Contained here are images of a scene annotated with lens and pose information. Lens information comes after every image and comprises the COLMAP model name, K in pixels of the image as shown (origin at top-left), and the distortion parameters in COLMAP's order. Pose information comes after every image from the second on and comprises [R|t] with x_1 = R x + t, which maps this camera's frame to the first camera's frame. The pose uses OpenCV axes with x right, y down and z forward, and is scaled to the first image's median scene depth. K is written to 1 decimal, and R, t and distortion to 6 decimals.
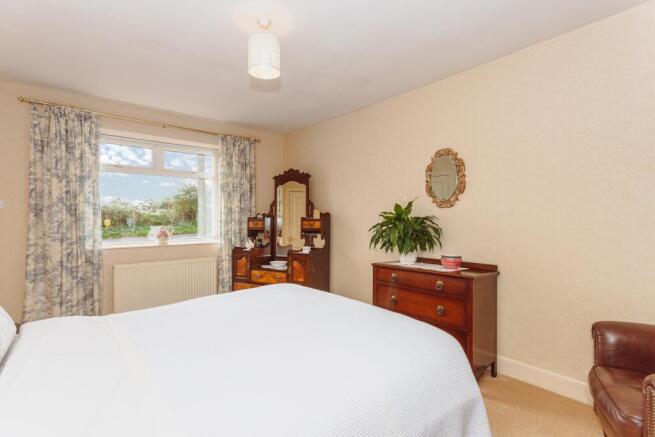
lens RADIAL K [[317.5, 0, 331.4], [0, 317.5, 220.2], [0, 0, 1]] dist [0.002632, 0.000030]
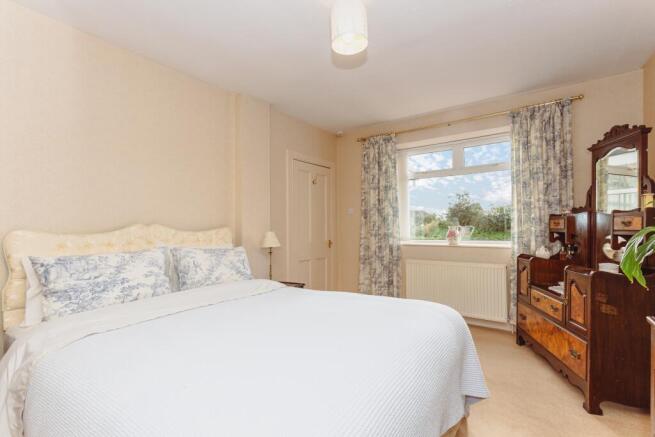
lens RADIAL K [[317.5, 0, 330.0], [0, 317.5, 220.4], [0, 0, 1]] dist [0.002632, 0.000030]
pose [[0.233165, -0.019423, -0.972243, 0.394440], [0.001251, 0.999806, -0.019673, 0.023547], [0.972436, 0.003371, 0.233144, 0.478849]]
